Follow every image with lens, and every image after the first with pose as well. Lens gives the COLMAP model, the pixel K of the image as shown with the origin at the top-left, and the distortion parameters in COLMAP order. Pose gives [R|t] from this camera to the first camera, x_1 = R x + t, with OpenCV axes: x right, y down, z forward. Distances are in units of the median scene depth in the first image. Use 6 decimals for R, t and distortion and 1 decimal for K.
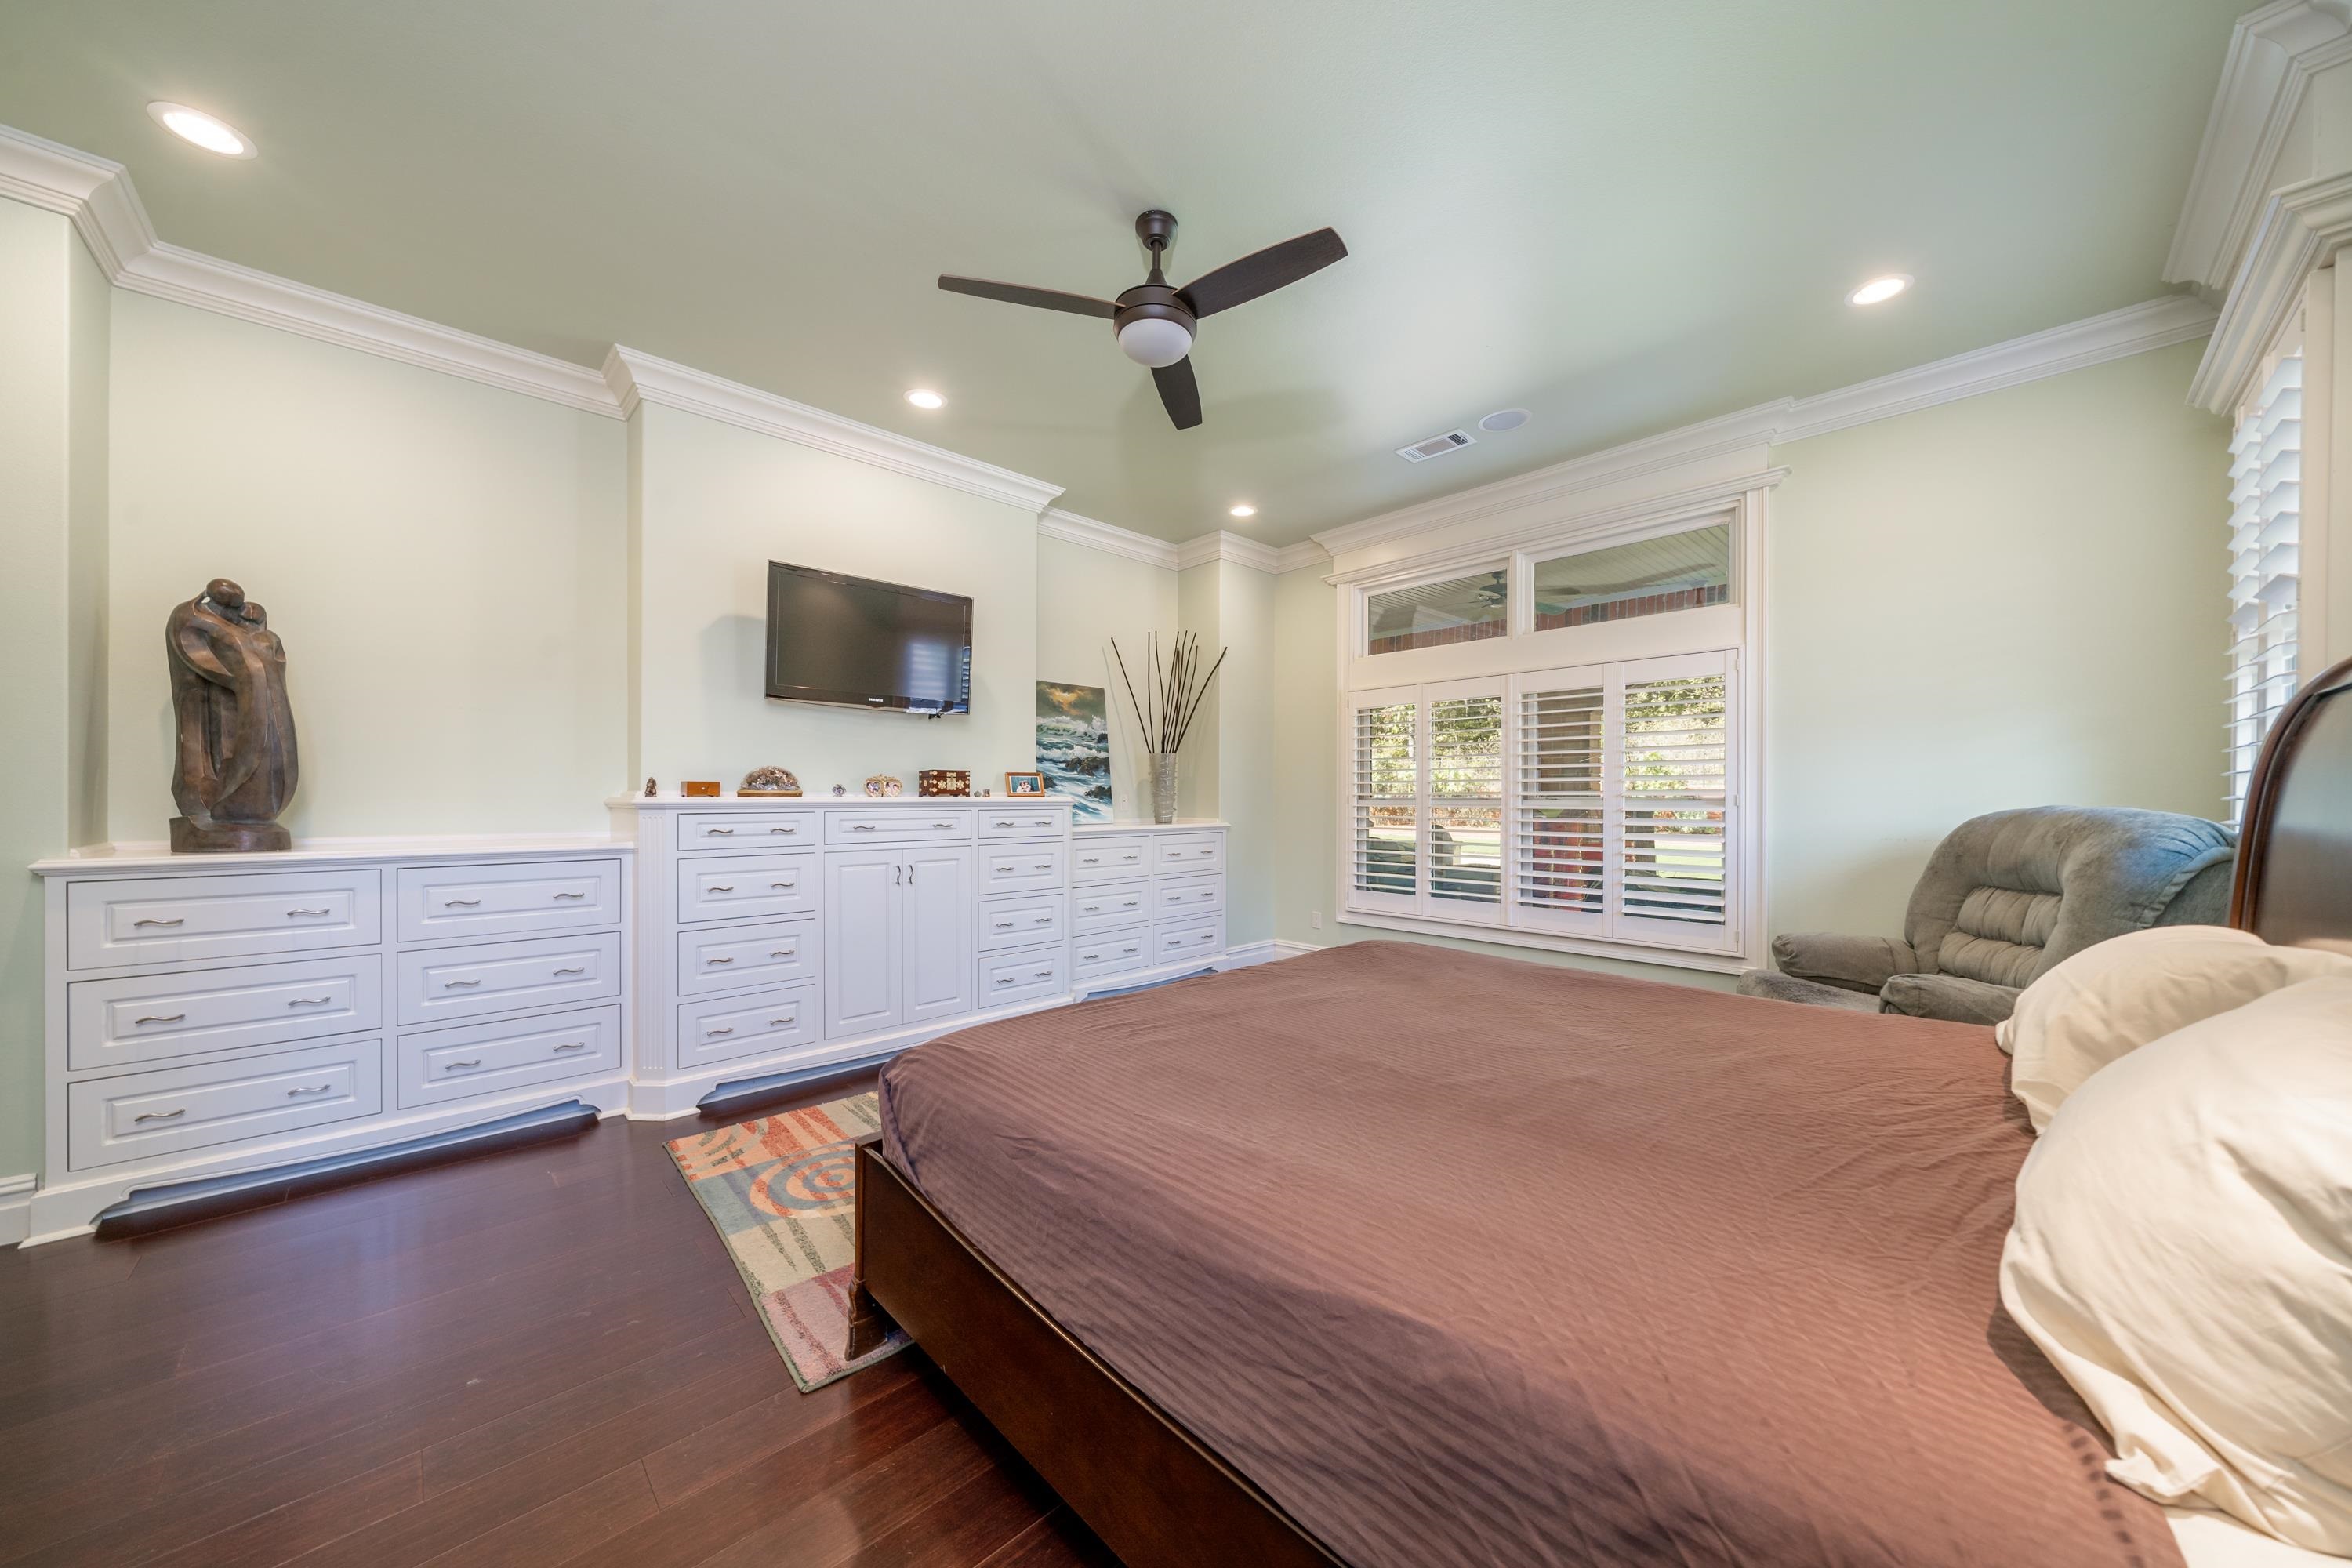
lens RADIAL K [[809.1, 0, 1179.3], [0, 809.1, 795.8], [0, 0, 1]] dist [-0.005375, 0.000066]
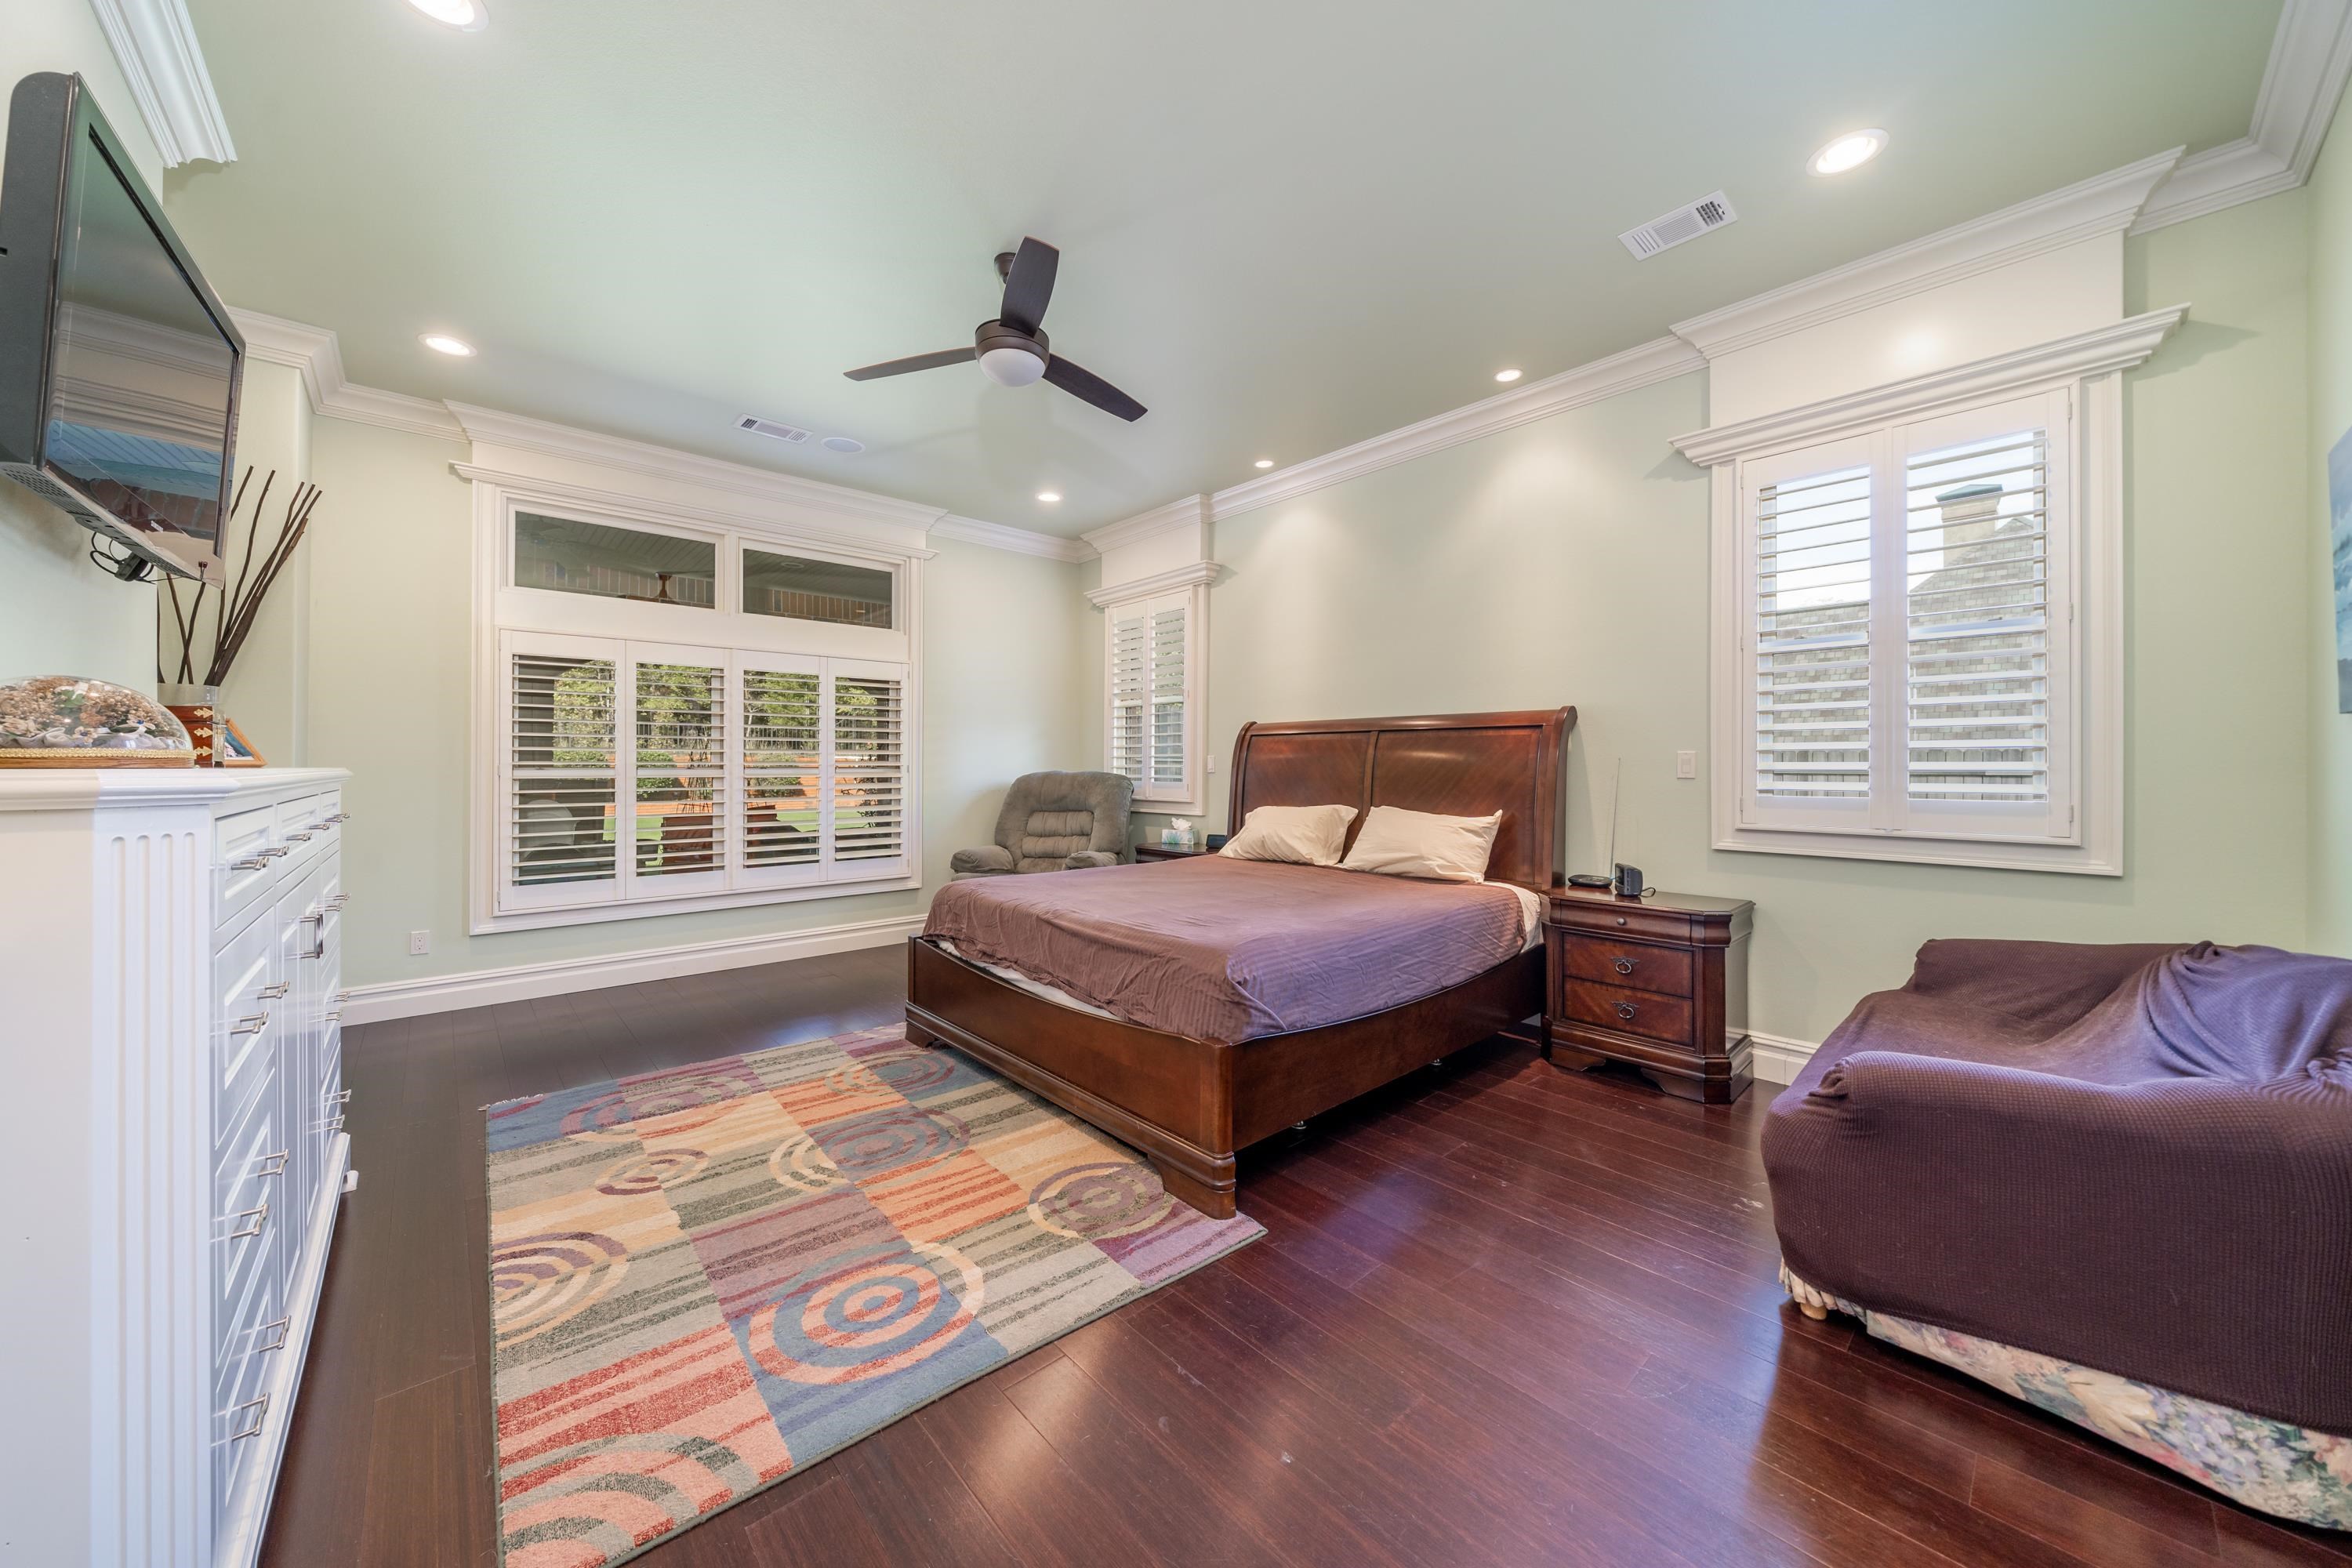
lens RADIAL K [[816.9, 0, 1178.8], [0, 816.9, 763.0], [0, 0, 1]] dist [-0.000271, 0.000025]
pose [[0.026828, 0.001824, 0.999638, -0.979751], [-0.002575, 0.999995, -0.001755, -0.003999], [-0.999637, -0.002527, 0.026832, 0.609567]]
